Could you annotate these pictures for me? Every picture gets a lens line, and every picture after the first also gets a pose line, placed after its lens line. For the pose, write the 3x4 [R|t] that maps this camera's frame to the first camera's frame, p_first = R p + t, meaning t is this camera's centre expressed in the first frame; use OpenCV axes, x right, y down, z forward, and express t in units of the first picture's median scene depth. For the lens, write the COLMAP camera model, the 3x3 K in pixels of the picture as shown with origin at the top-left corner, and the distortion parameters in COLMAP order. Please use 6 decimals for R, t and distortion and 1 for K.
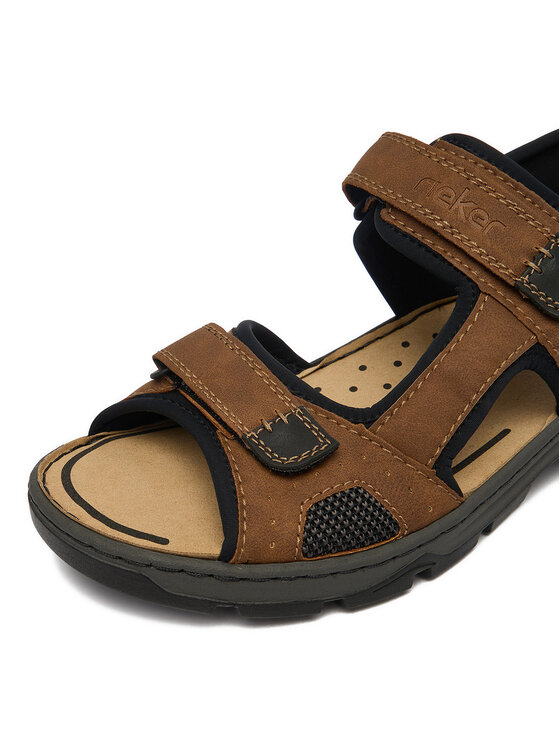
lens RADIAL K [[612.2, 0, 280.0], [0, 612.2, 373.0], [0, 0, 1]] dist [-0.041763, -0.001413]
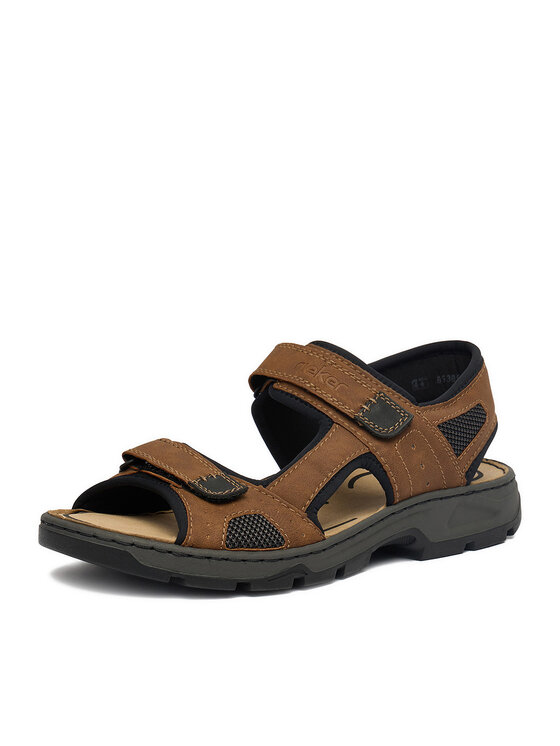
lens RADIAL K [[1859.5, 0, 280.0], [0, 1859.5, 373.0], [0, 0, 1]] dist [0.000740, -0.041459]
pose [[0.987880, 0.067430, 0.139809, -0.509931], [0.012494, 0.863247, -0.504627, 2.252359], [-0.154716, 0.500258, 0.851942, -3.253732]]
